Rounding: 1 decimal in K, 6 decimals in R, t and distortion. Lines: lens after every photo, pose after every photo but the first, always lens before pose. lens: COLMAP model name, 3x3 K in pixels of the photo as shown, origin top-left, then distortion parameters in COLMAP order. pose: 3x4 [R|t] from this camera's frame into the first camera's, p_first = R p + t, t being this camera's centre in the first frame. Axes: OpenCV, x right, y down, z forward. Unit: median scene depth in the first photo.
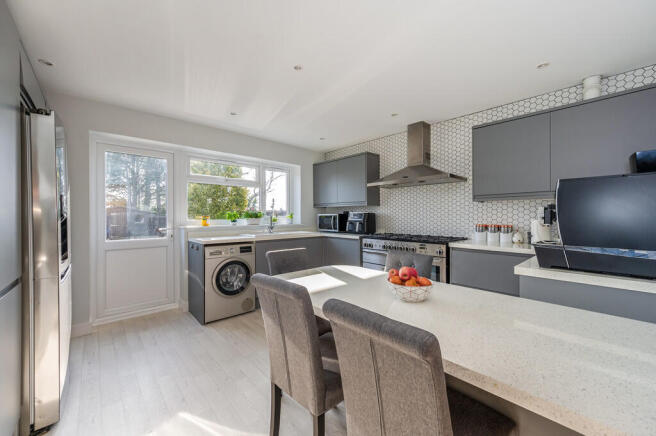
lens RADIAL K [[251.9, 0, 328.0], [0, 251.9, 218.0], [0, 0, 1]] dist [0.000949, 0.000073]
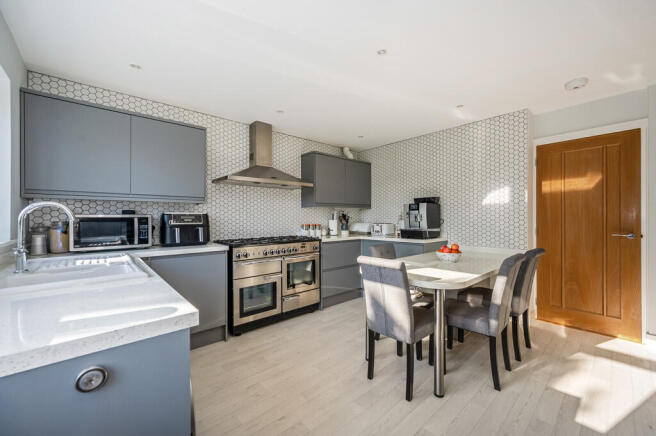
lens RADIAL K [[262.2, 0, 328.0], [0, 262.2, 218.0], [0, 0, 1]] dist [0.001681, 0.000199]
pose [[0.022817, -0.000026, 0.999740, -0.659430], [0.010526, 0.999945, -0.000214, -0.005410], [-0.999684, 0.010528, 0.022816, 0.731727]]
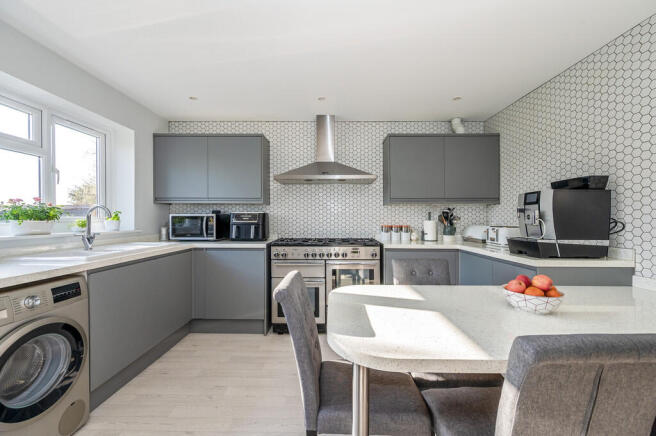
lens RADIAL K [[262.2, 0, 328.0], [0, 262.2, 218.0], [0, 0, 1]] dist [0.001681, 0.000199]
pose [[0.690062, 0.002147, 0.723747, -0.331496], [0.002291, 0.999984, -0.005151, -0.000617], [-0.723747, 0.005212, 0.690046, 0.344505]]
